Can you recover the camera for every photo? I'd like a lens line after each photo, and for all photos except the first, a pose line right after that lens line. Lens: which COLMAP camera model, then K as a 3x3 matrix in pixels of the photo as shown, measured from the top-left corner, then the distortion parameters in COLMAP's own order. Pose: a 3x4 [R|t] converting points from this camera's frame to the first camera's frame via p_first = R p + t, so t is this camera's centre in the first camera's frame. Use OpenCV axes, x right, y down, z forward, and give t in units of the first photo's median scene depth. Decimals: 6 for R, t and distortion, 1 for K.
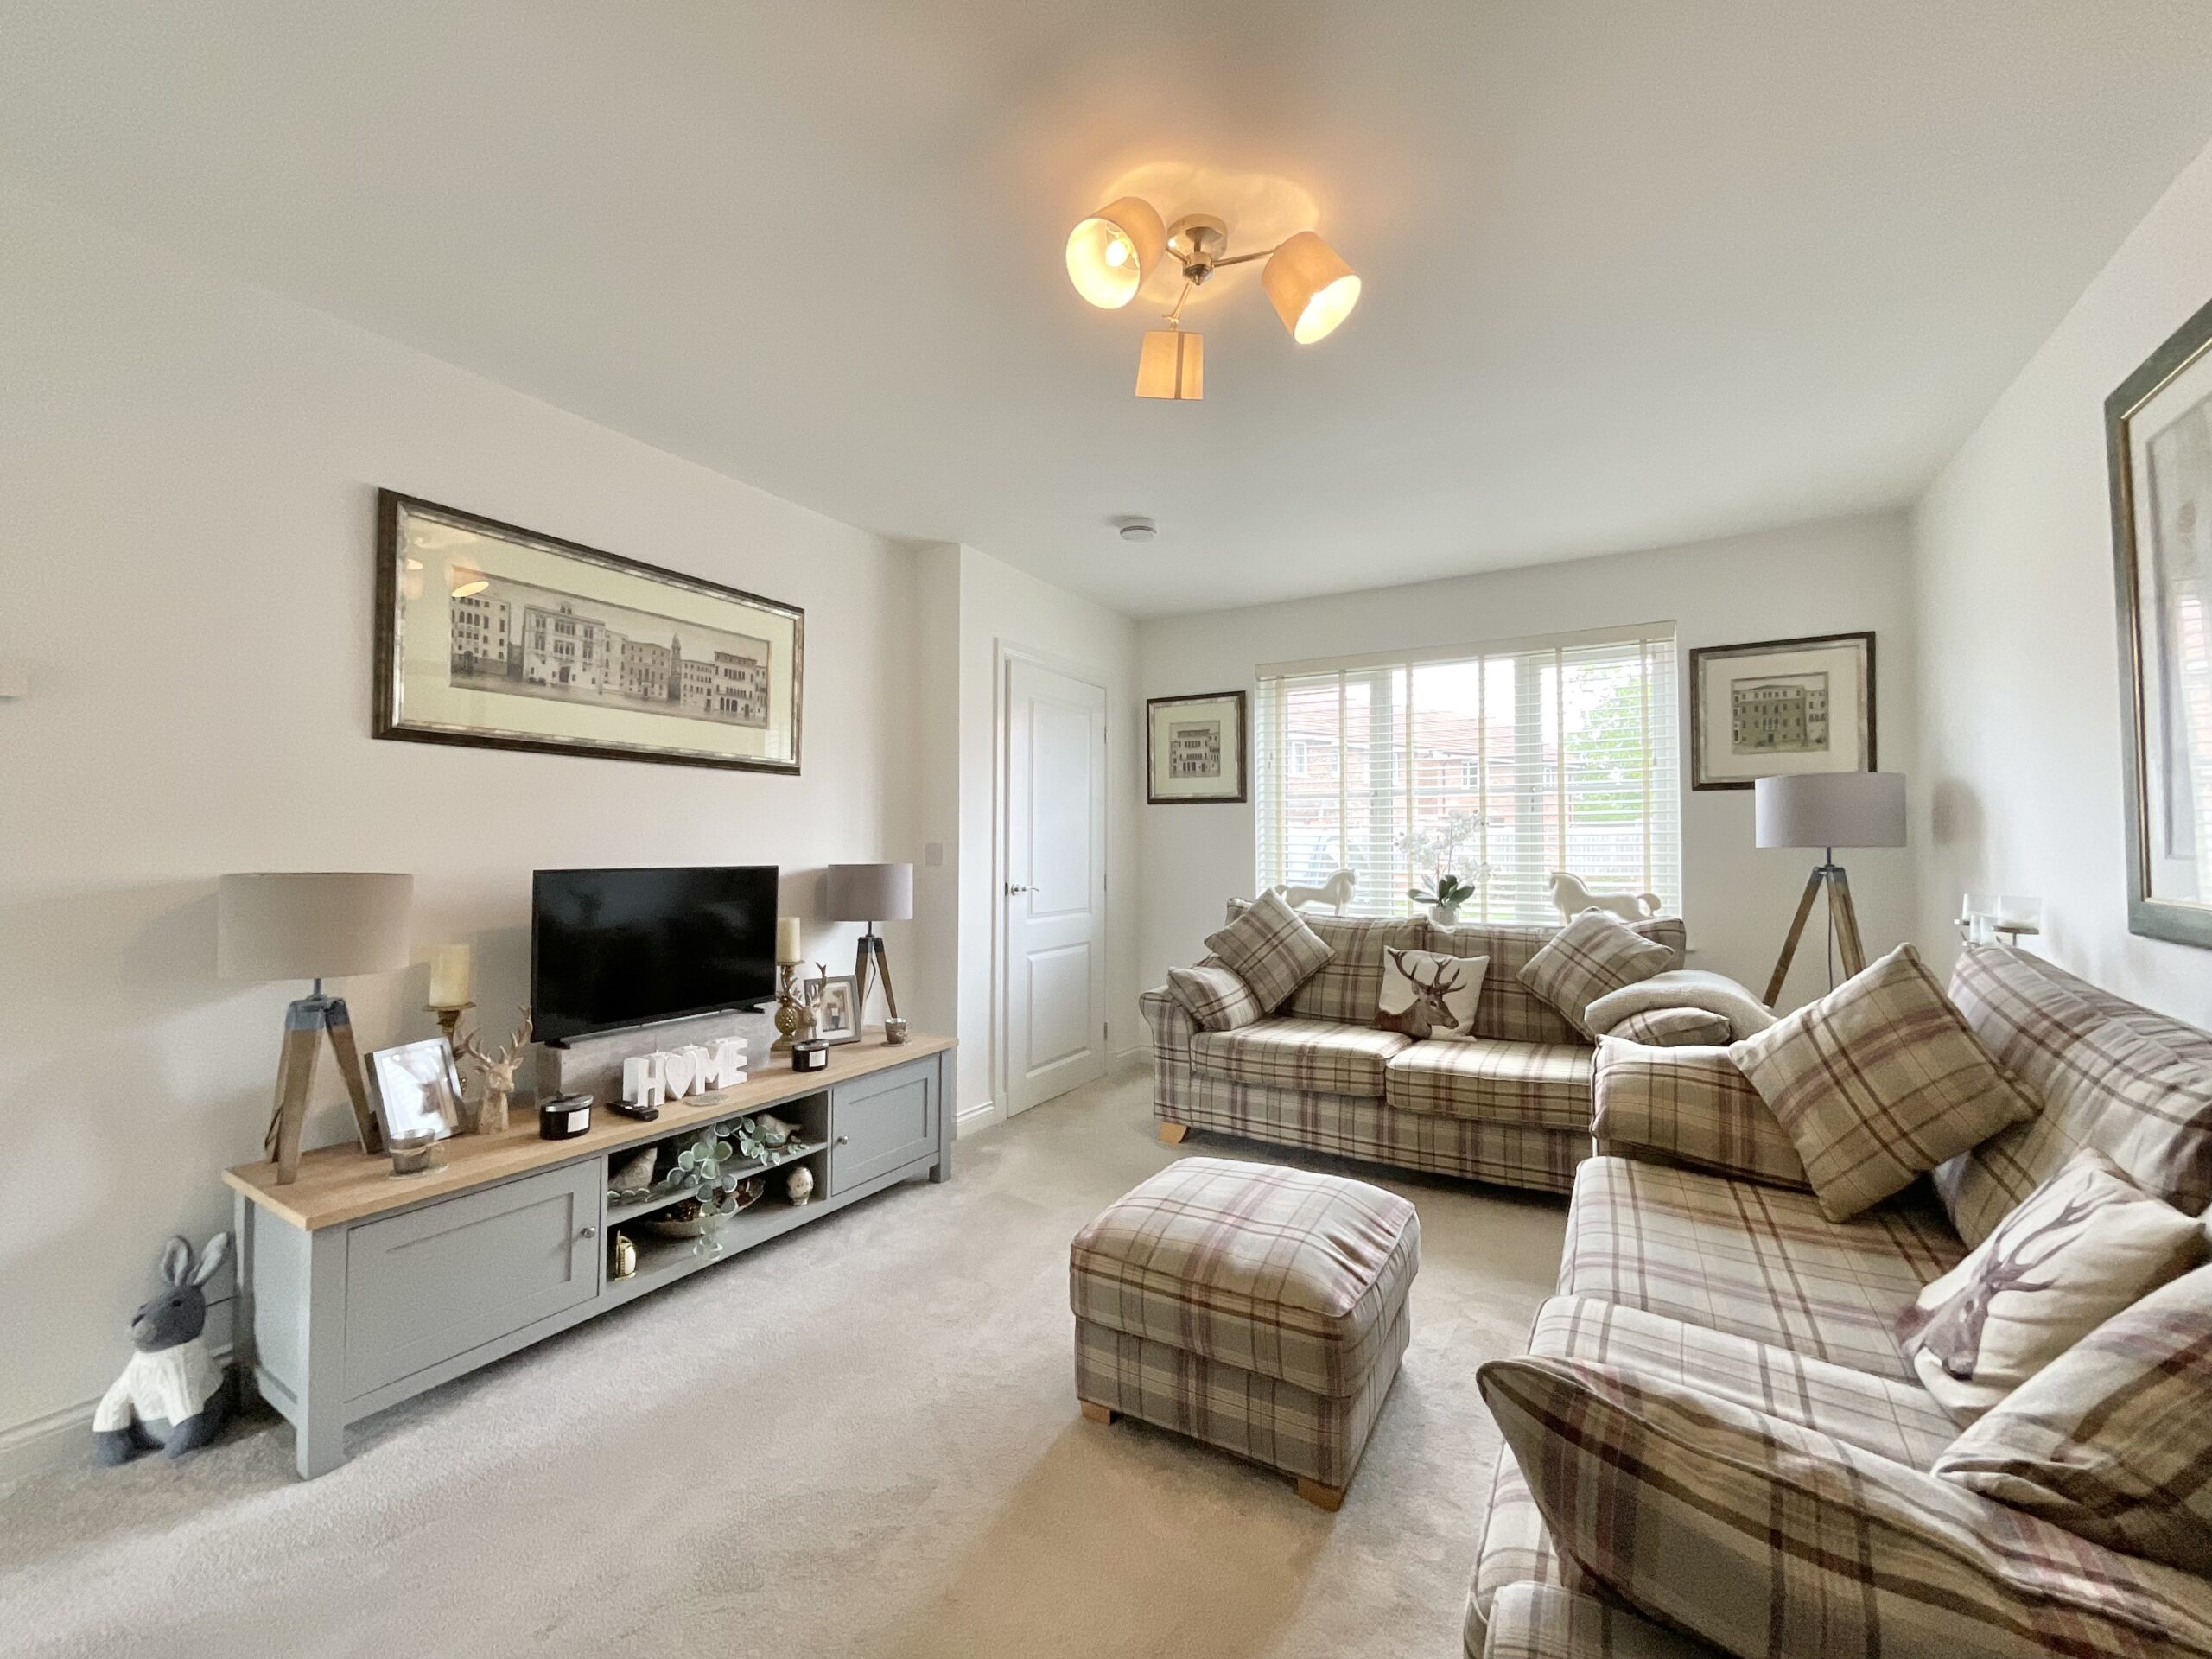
lens RADIAL K [[890.9, 0, 1104.2], [0, 890.9, 835.1], [0, 0, 1]] dist [0.001445, 0.000633]
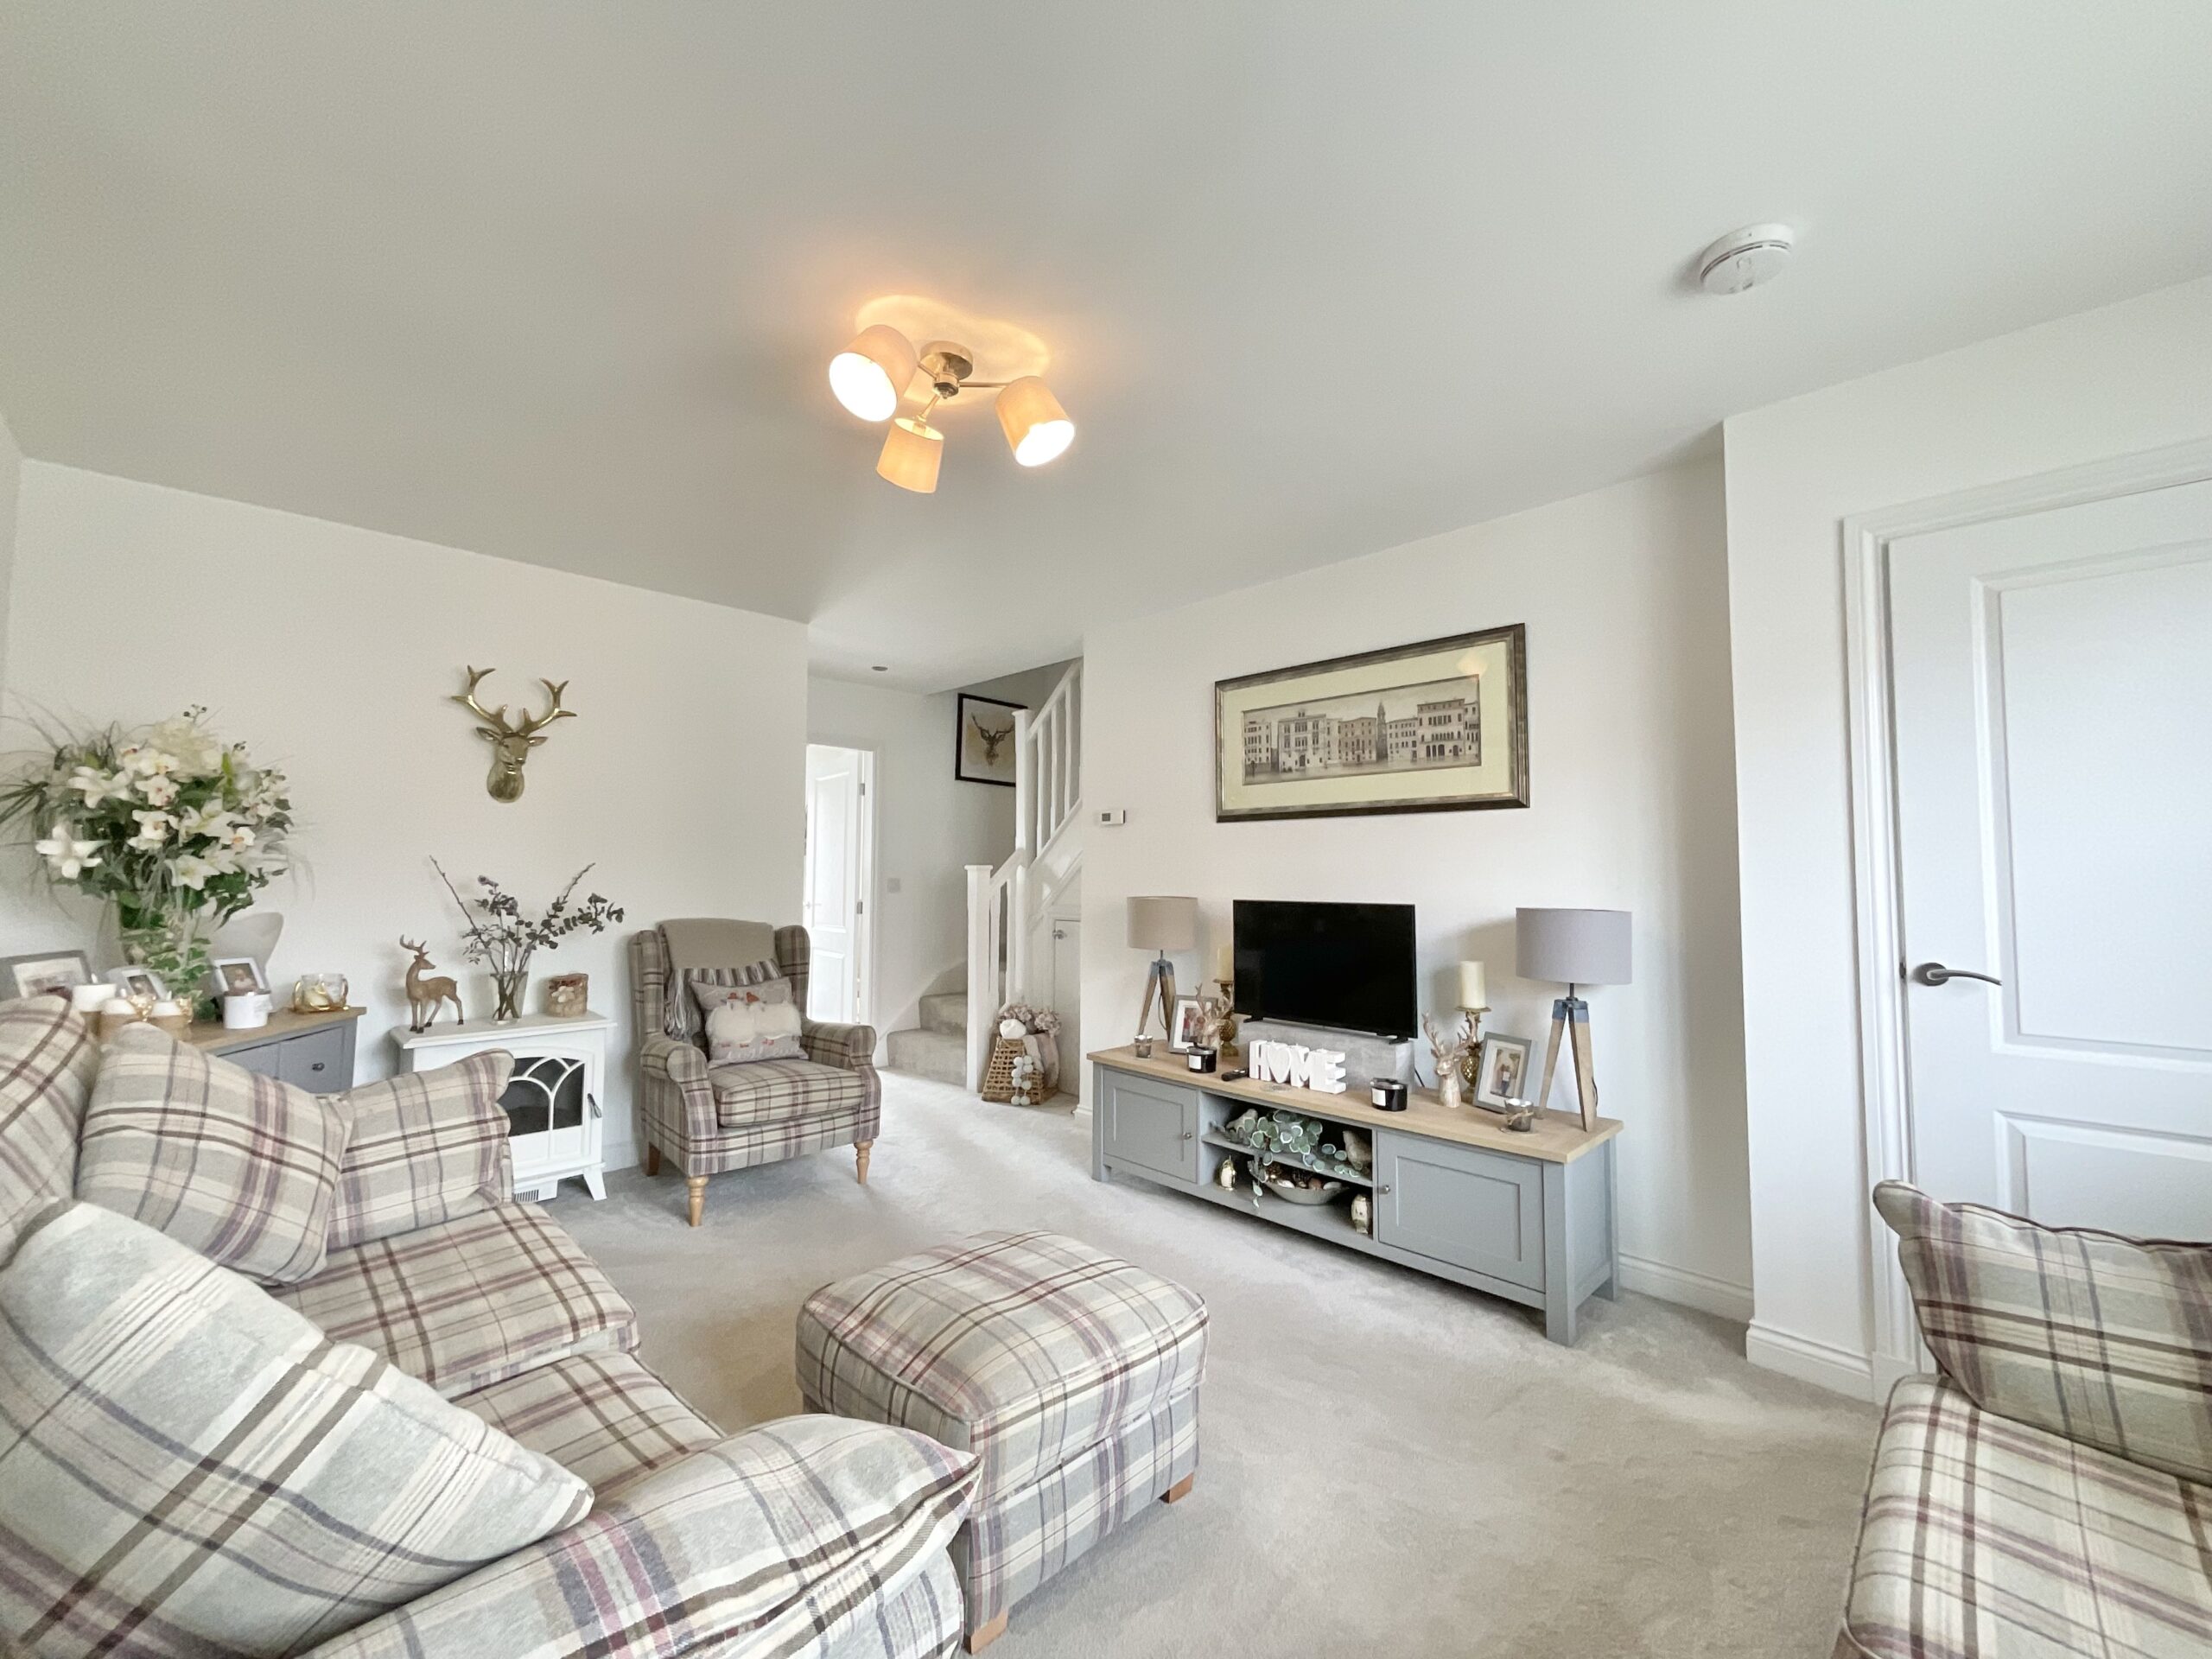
lens RADIAL K [[890.9, 0, 1104.2], [0, 890.9, 835.1], [0, 0, 1]] dist [0.001445, 0.000633]
pose [[-0.240326, -0.048365, -0.969487, 0.755349], [0.008672, 0.998611, -0.051968, 0.004753], [0.970653, -0.020897, -0.239573, 0.962134]]
